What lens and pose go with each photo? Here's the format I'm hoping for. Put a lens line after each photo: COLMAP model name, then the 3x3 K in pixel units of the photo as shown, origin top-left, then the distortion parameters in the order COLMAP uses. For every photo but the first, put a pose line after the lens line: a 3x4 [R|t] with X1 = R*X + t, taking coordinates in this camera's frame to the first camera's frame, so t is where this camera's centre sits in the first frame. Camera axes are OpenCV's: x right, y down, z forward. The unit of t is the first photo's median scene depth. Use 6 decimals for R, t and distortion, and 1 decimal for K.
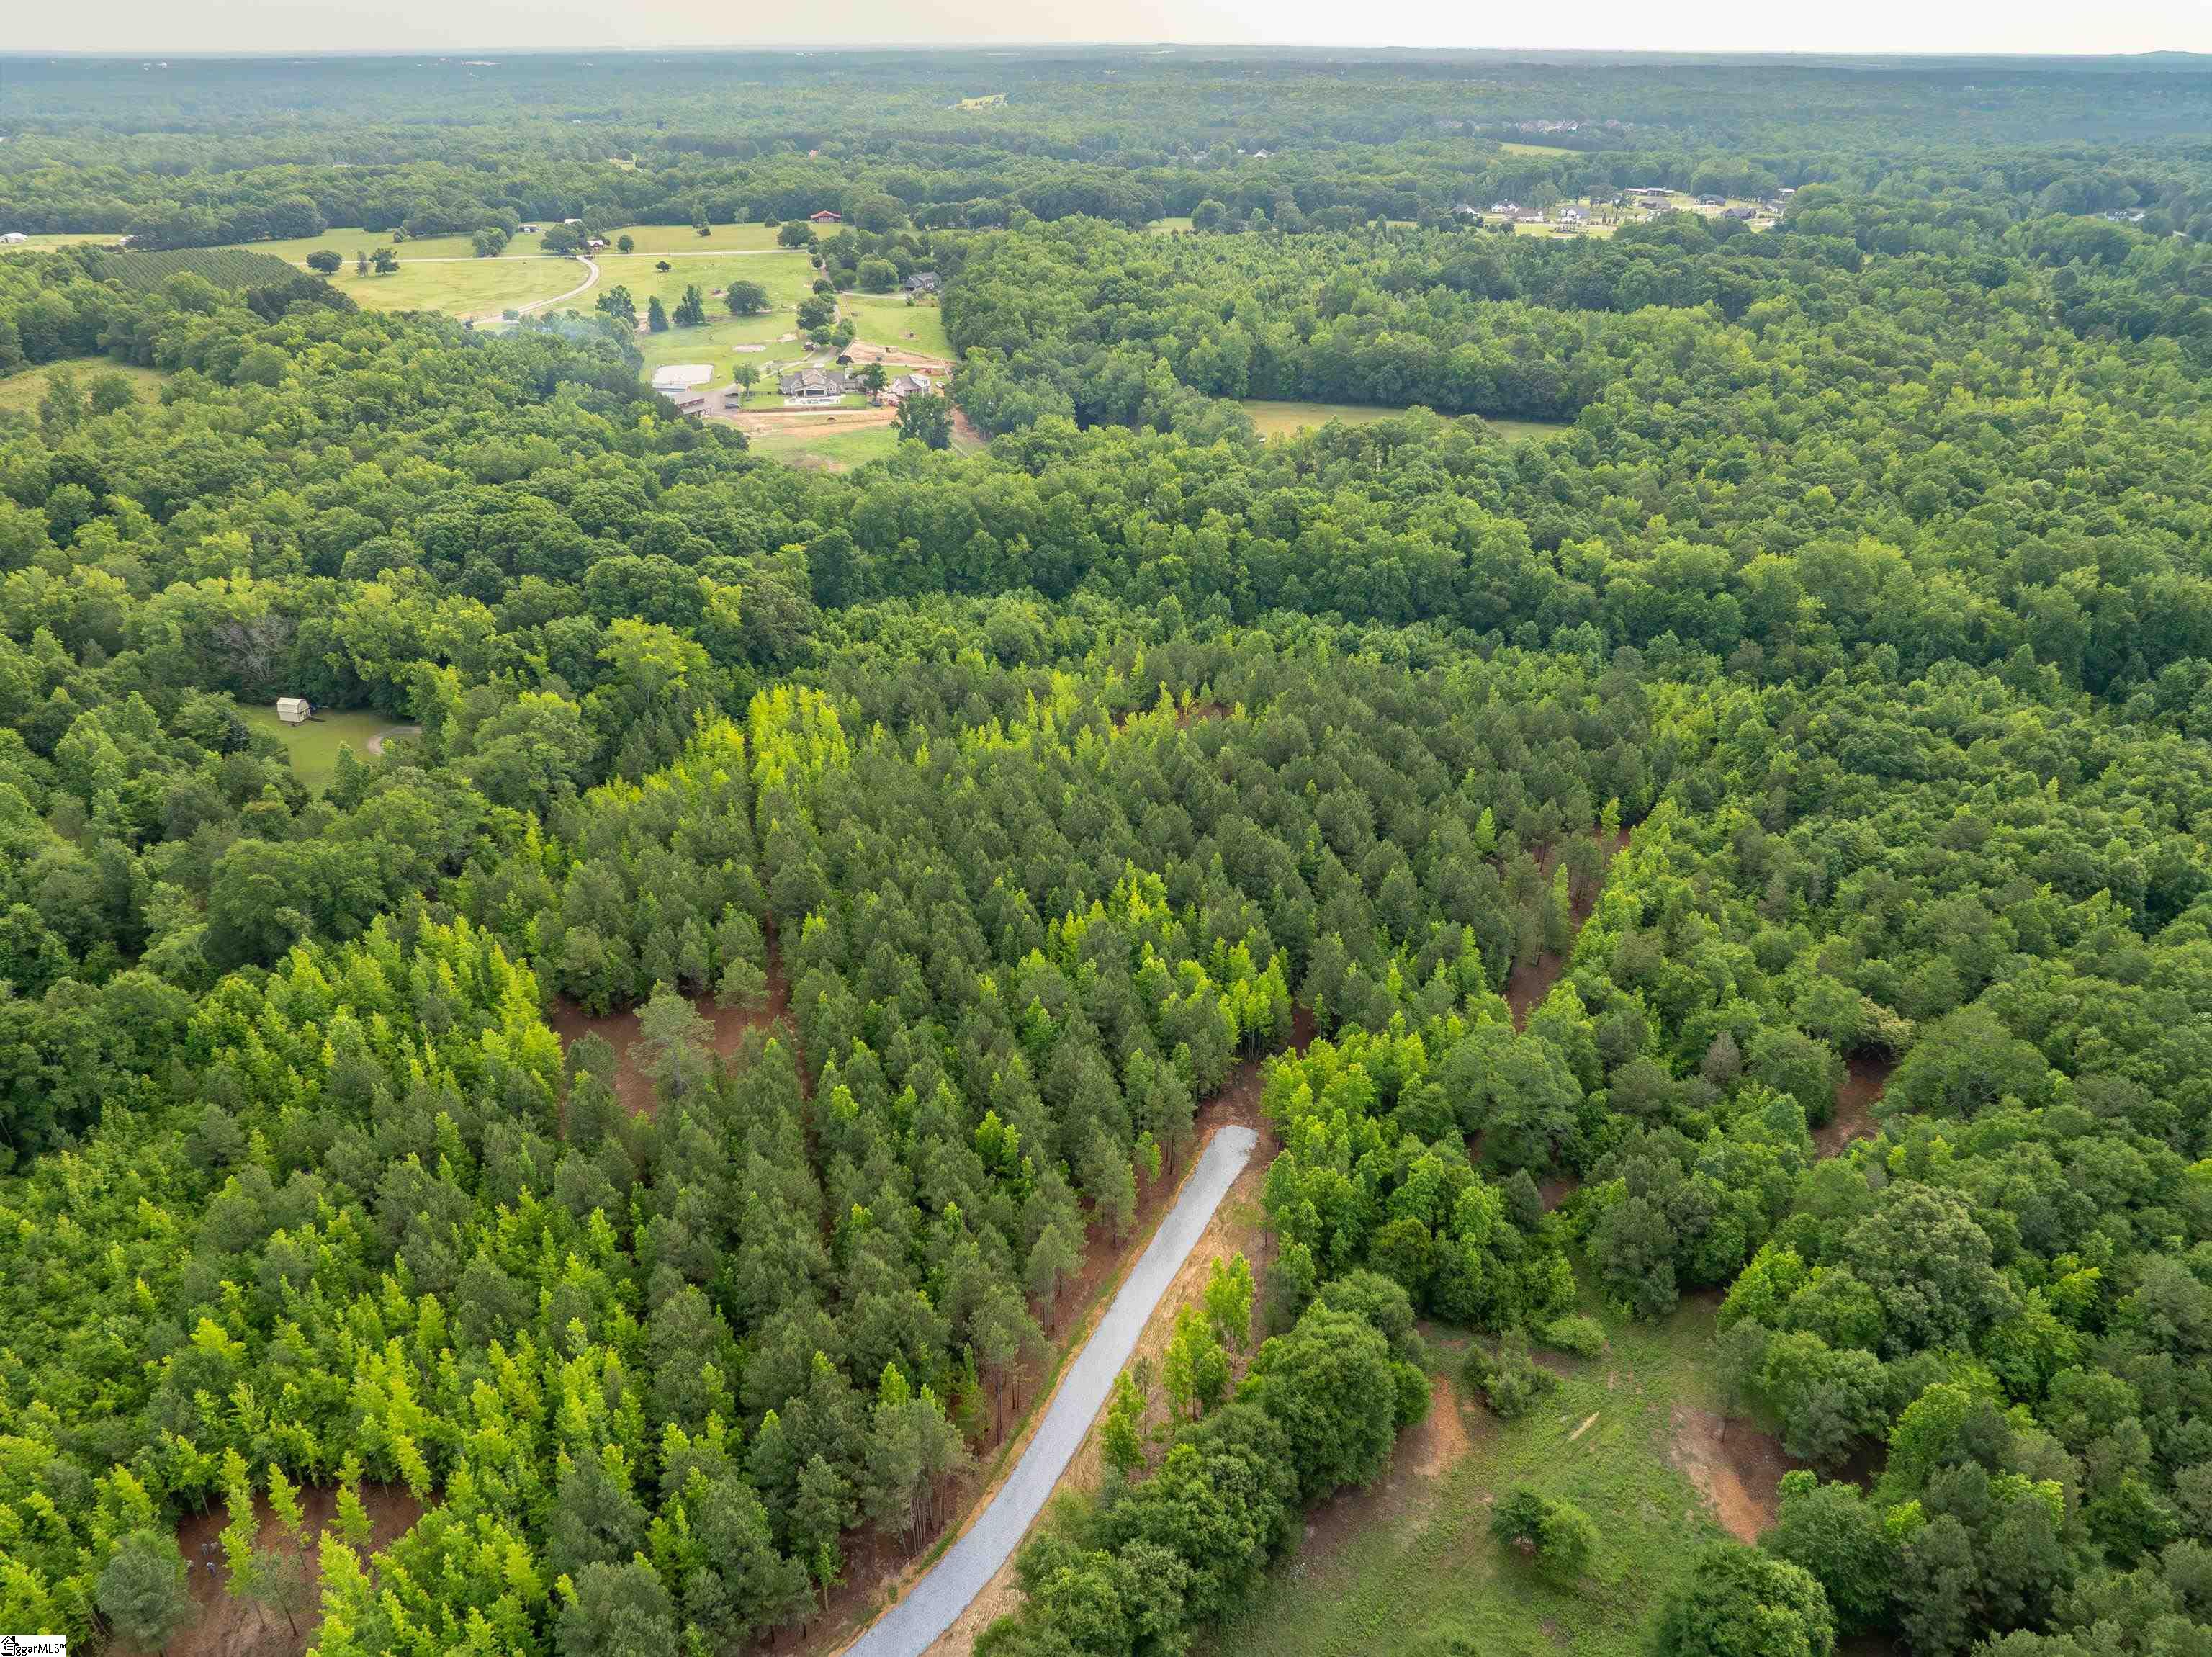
lens RADIAL K [[1549.0, 0, 1106.0], [0, 1549.0, 828.5], [0, 0, 1]] dist [-0.021809, -0.050311]
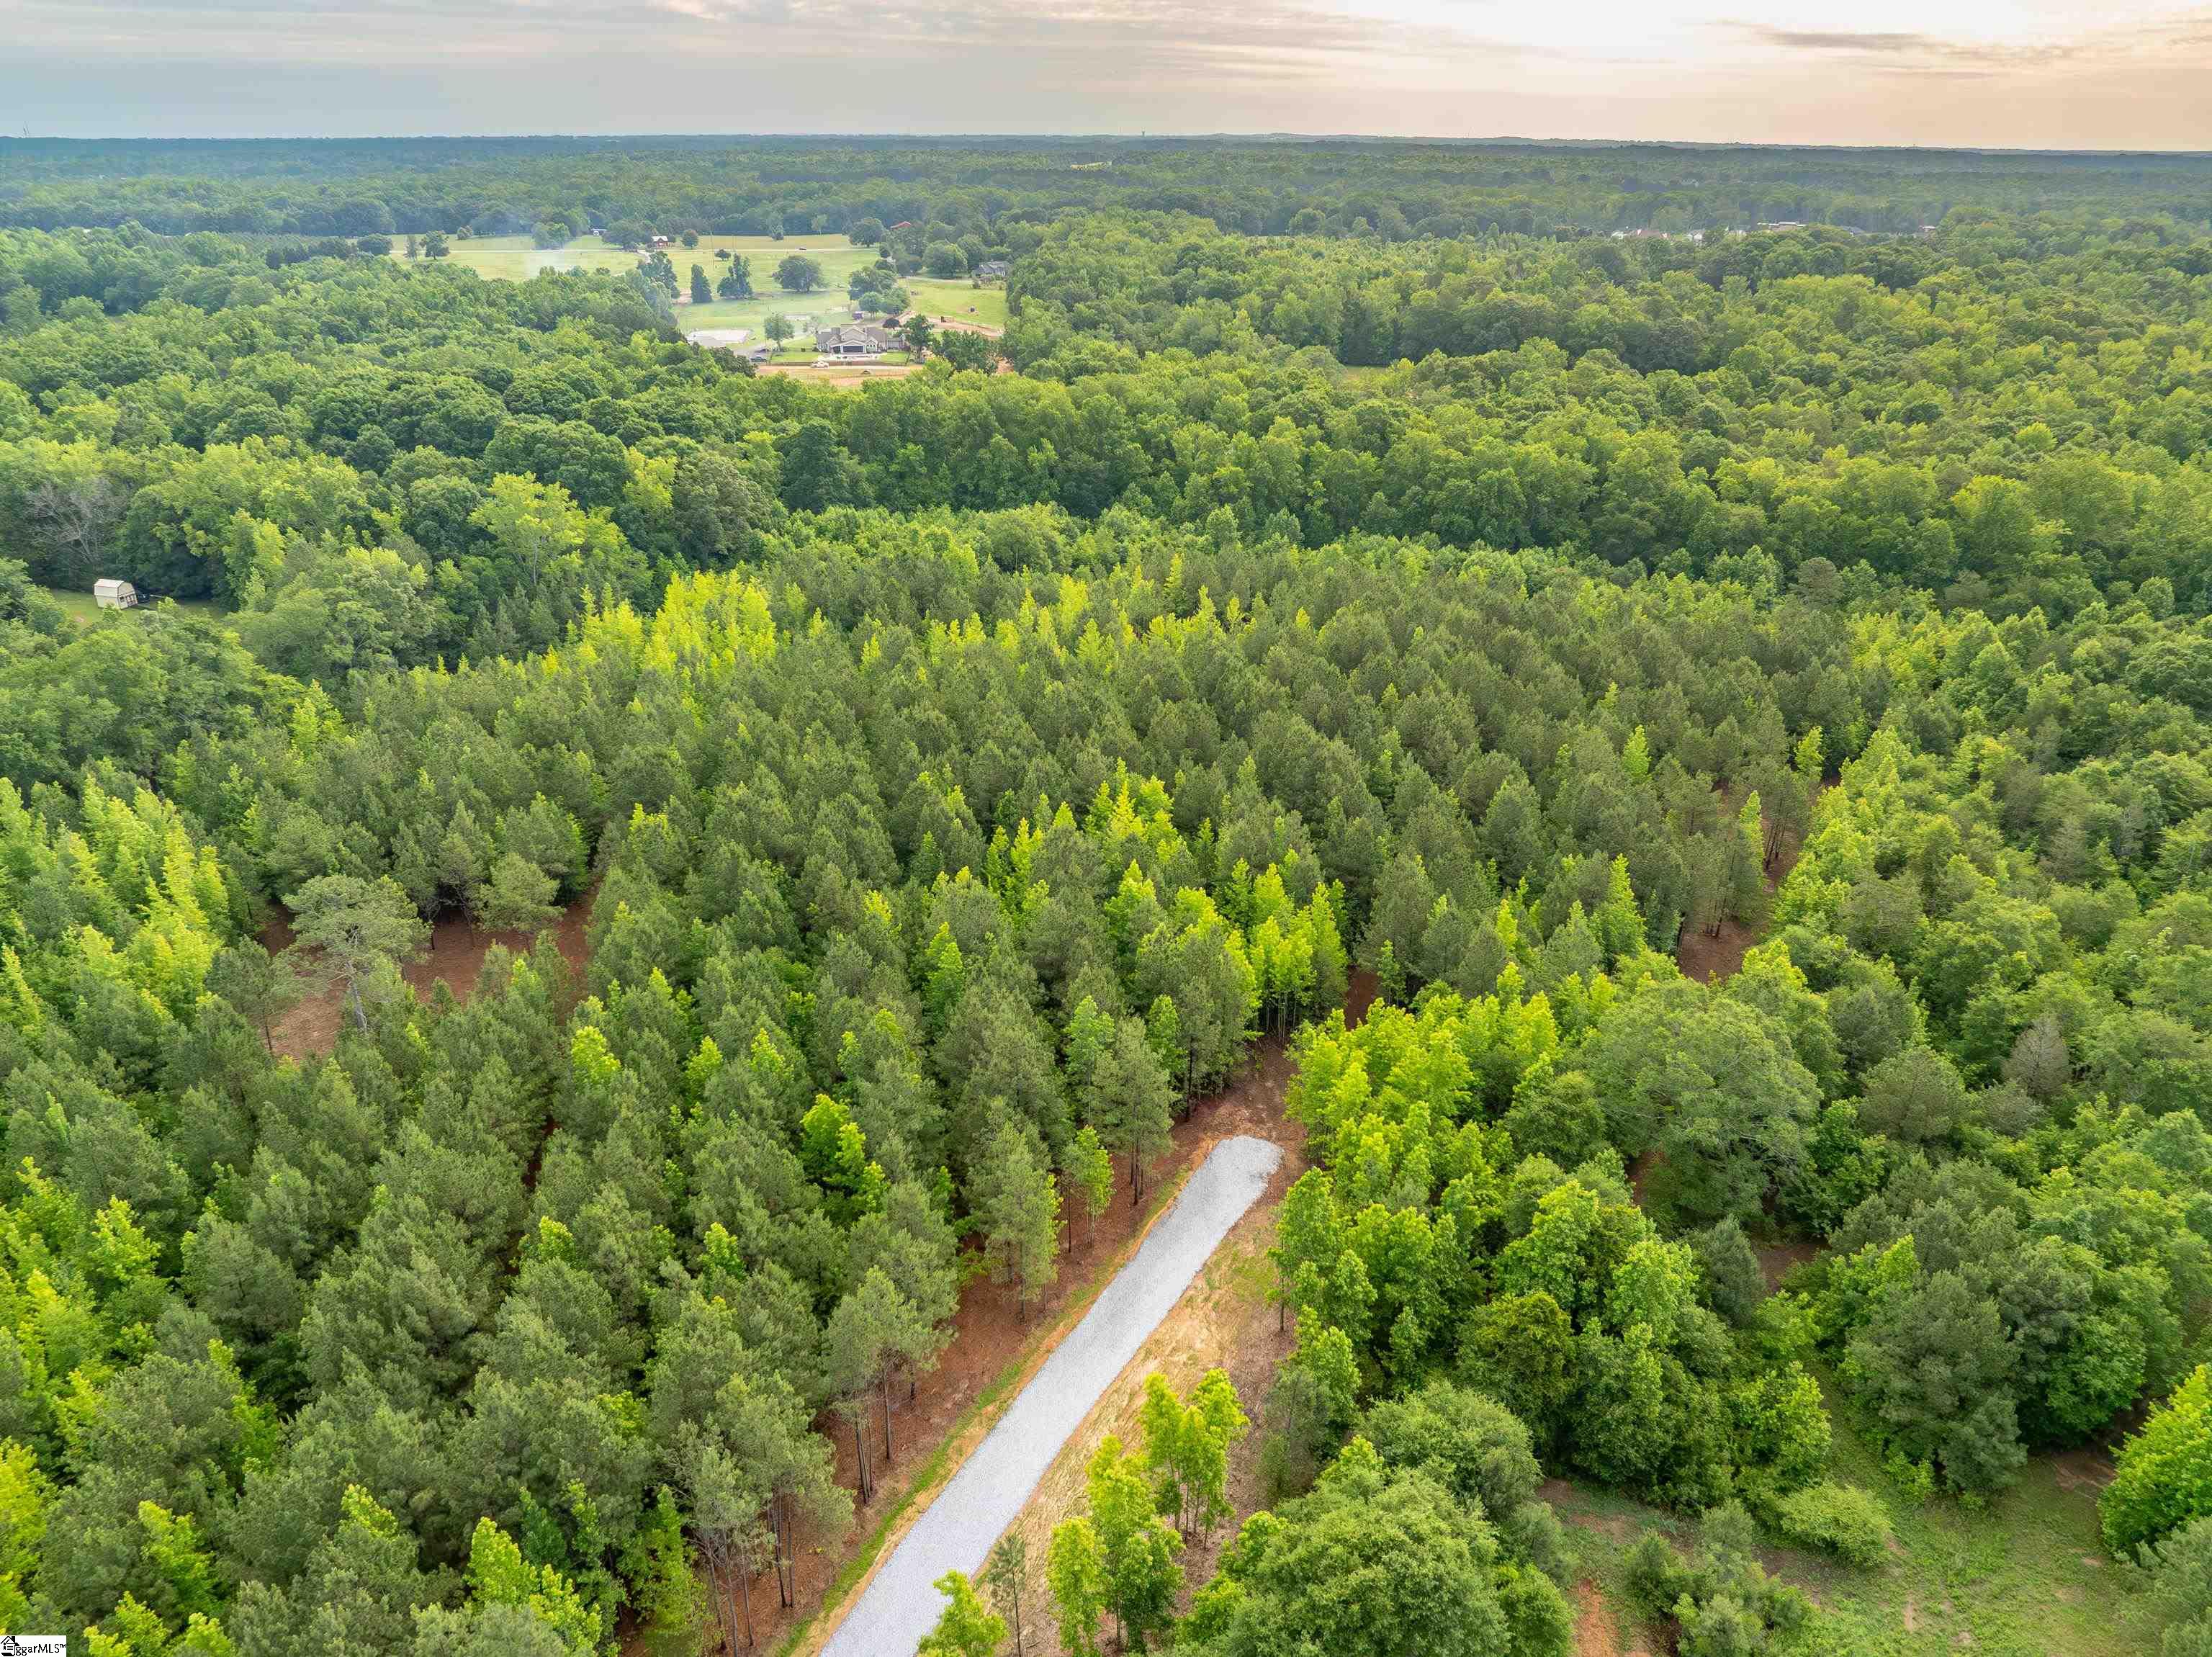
lens RADIAL K [[1565.8, 0, 1106.0], [0, 1565.8, 828.5], [0, 0, 1]] dist [-0.041282, 0.001731]
pose [[0.997784, 0.032824, -0.057884, 0.048954], [-0.035582, 0.998248, -0.047278, 0.082593], [0.056230, 0.049233, 0.997203, 0.297562]]
